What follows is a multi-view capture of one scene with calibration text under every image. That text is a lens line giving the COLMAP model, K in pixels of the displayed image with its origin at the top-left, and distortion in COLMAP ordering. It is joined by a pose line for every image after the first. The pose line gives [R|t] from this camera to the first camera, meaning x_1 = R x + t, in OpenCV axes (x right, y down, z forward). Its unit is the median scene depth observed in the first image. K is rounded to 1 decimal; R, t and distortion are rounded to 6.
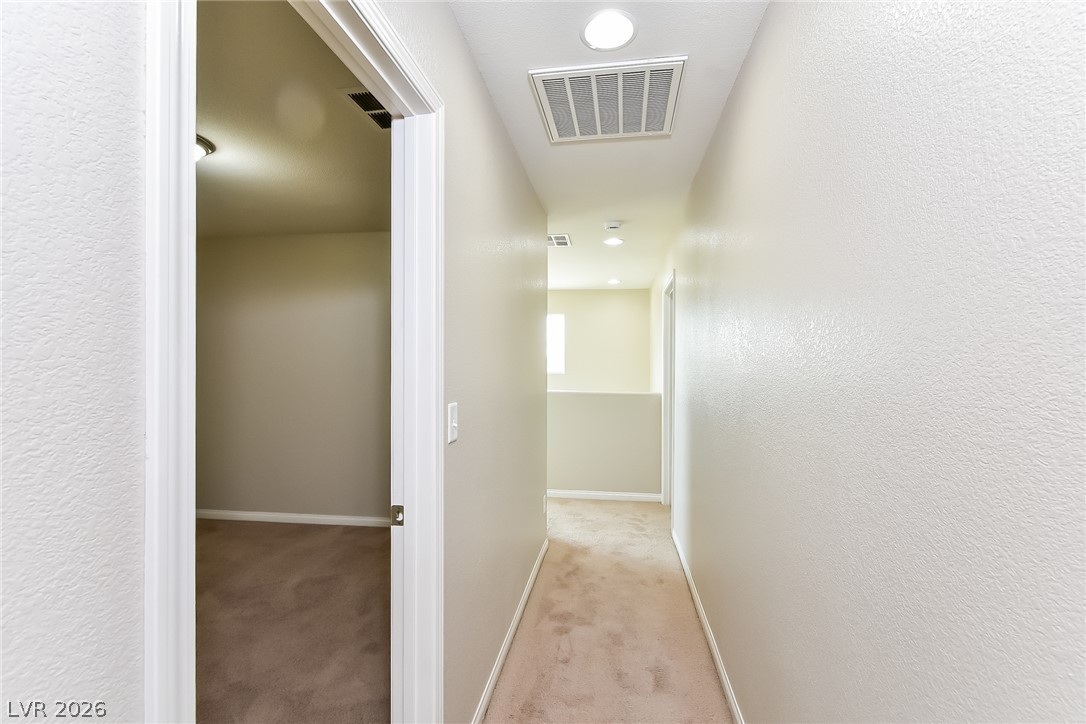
lens RADIAL K [[491.5, 0, 550.0], [0, 491.5, 361.9], [0, 0, 1]] dist [0.002112, -0.000699]
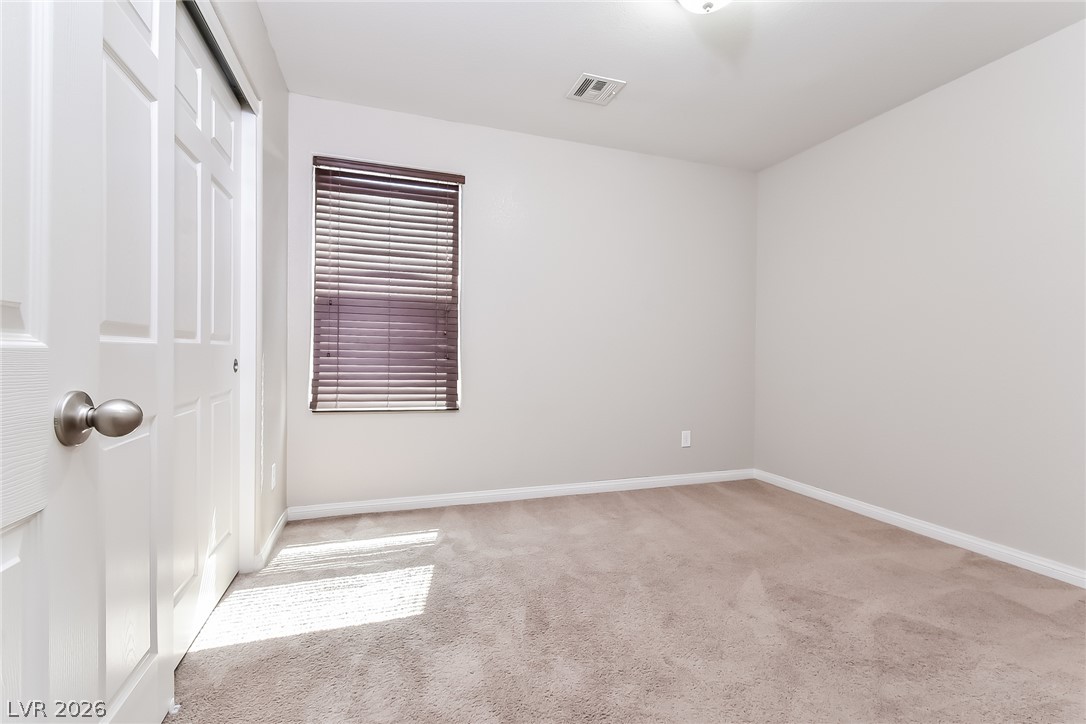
lens RADIAL K [[491.5, 0, 542.4], [0, 491.5, 353.9], [0, 0, 1]] dist [0.002112, -0.000699]
pose [[0.452349, 0.010912, -0.891774, -0.151035], [-0.003952, 0.999940, 0.010231, 0.111216], [0.891832, -0.001104, 0.452365, 0.332311]]
